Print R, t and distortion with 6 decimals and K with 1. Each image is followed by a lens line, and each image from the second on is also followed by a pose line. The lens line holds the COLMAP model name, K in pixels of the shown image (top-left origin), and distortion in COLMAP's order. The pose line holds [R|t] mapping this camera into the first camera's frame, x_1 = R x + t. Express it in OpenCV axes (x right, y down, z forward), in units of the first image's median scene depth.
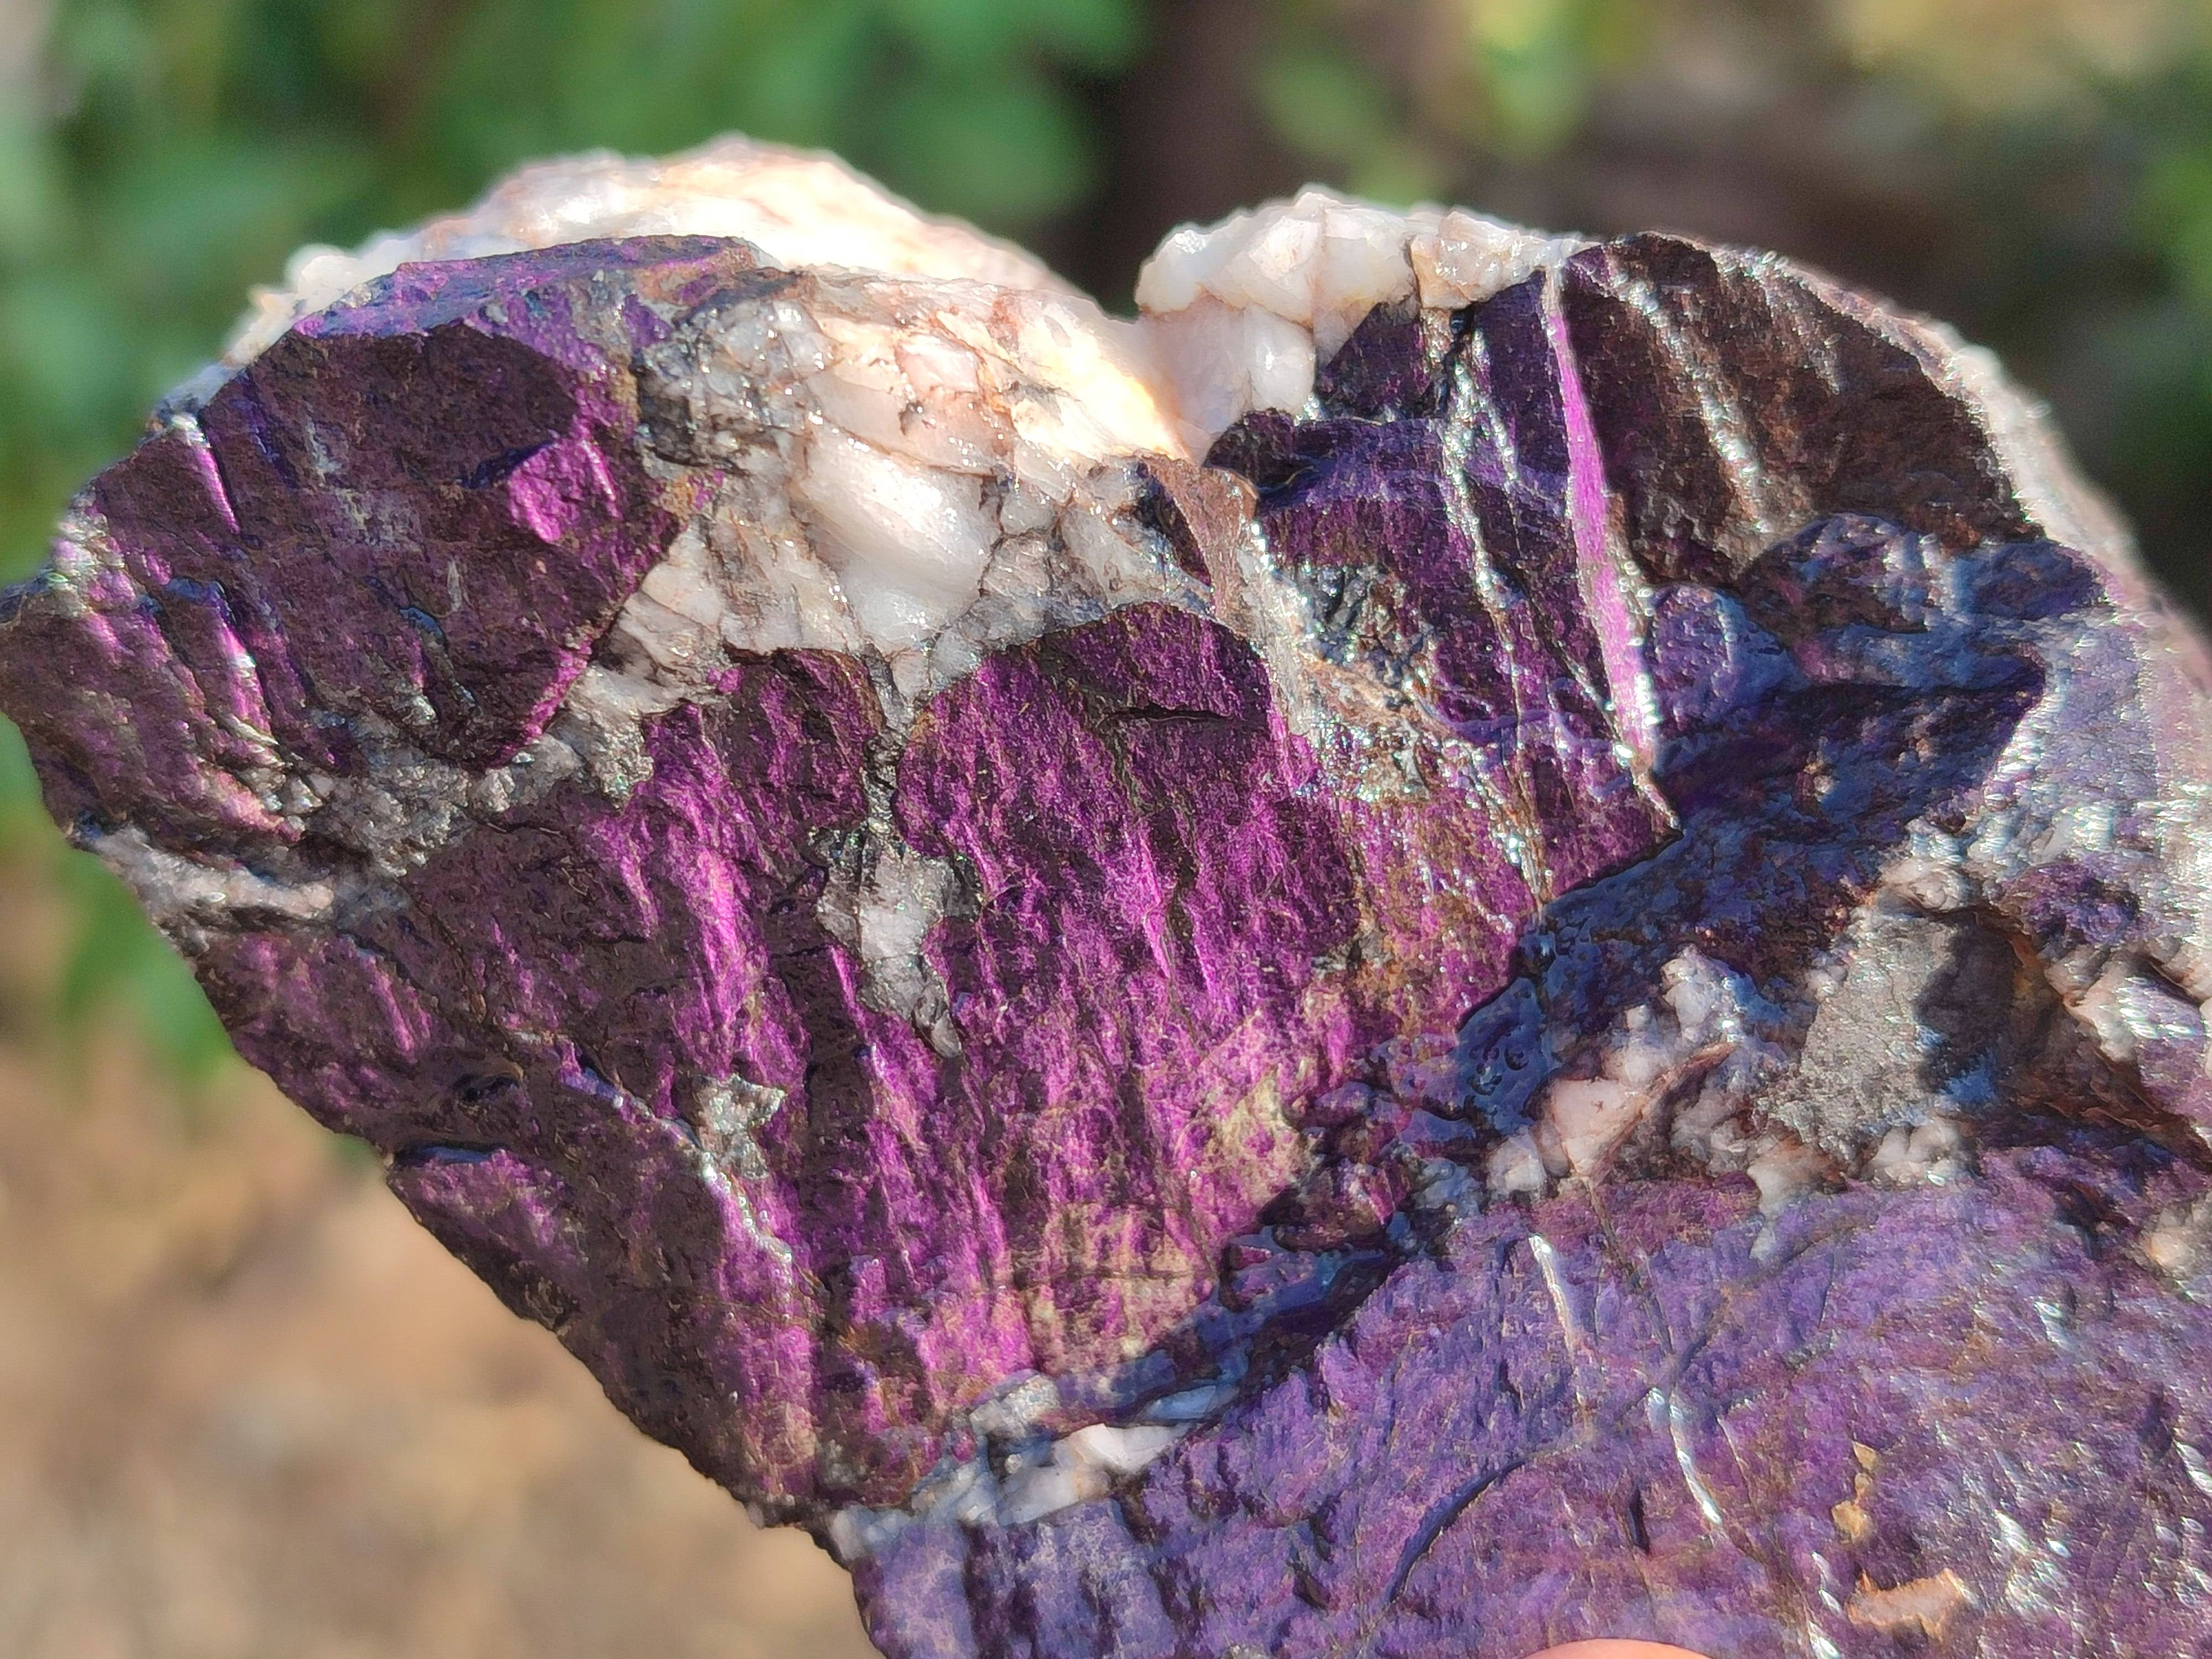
lens RADIAL K [[3277.8, 0, 1106.0], [0, 3277.8, 829.5], [0, 0, 1]] dist [0.285680, -1.993420]
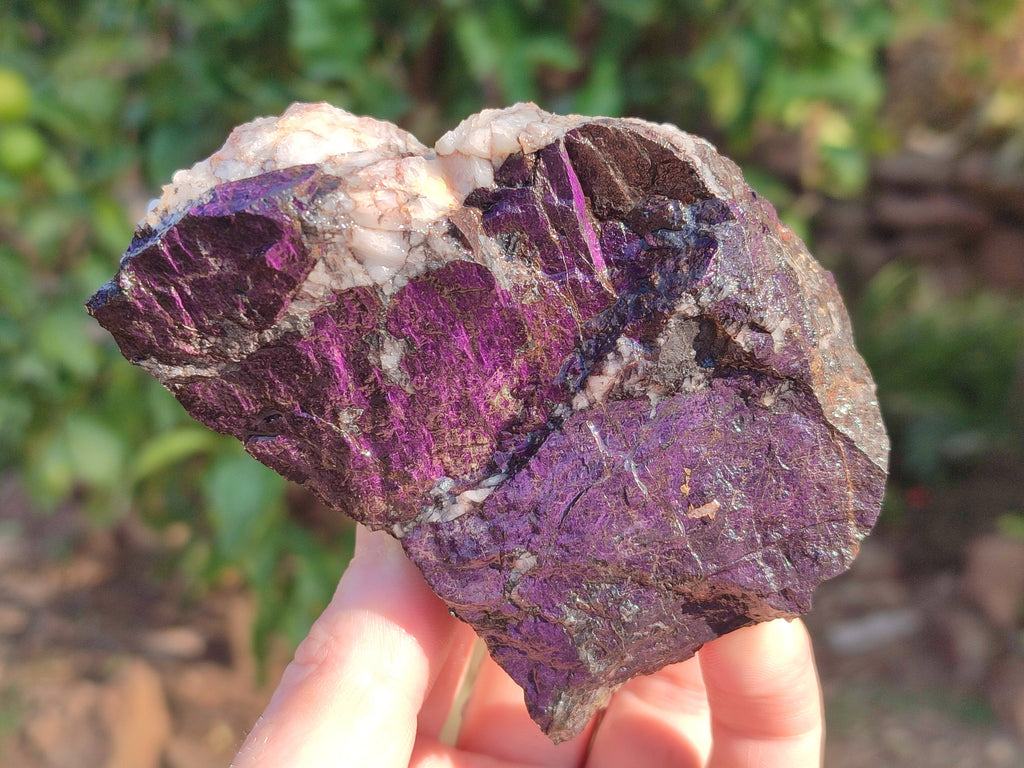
lens RADIAL K [[1385.9, 0, 512.0], [0, 1385.9, 384.0], [0, 0, 1]] dist [0.165470, -0.011627]
pose [[0.987663, -0.135492, 0.078514, -0.056710], [0.118817, 0.974981, 0.187871, -0.196749], [-0.102004, -0.176224, 0.979051, -0.402522]]
